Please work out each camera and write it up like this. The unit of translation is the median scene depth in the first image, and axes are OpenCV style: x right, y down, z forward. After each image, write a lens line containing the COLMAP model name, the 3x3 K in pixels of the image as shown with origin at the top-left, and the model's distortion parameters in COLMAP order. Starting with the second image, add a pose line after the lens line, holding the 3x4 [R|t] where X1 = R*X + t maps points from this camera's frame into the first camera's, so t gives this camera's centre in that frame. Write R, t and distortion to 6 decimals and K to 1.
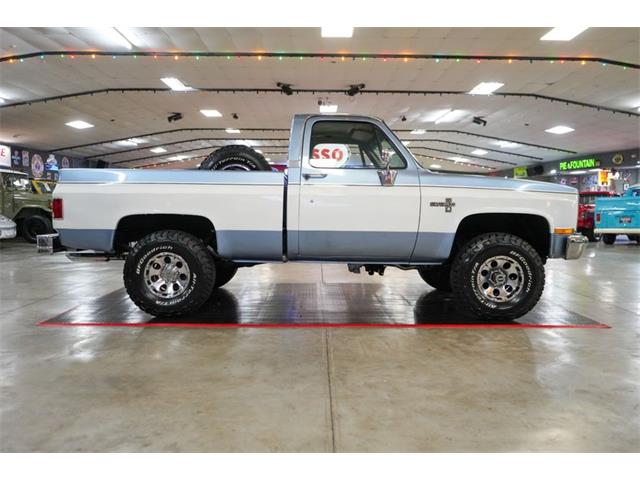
lens RADIAL K [[526.5, 0, 320.0], [0, 526.5, 240.0], [0, 0, 1]] dist [-0.005609, -0.002632]
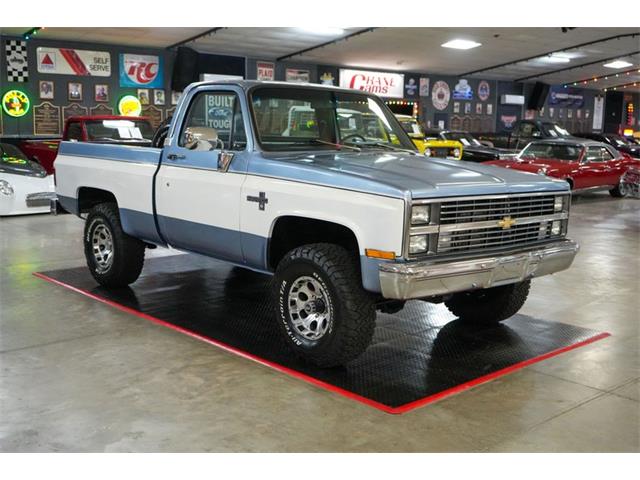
lens RADIAL K [[743.9, 0, 320.0], [0, 743.9, 240.0], [0, 0, 1]] dist [-0.004903, 0.002799]
pose [[0.671913, 0.119312, -0.730957, 0.991095], [-0.062096, 0.992539, 0.104929, -0.116145], [0.738023, -0.025114, 0.674308, 0.293548]]
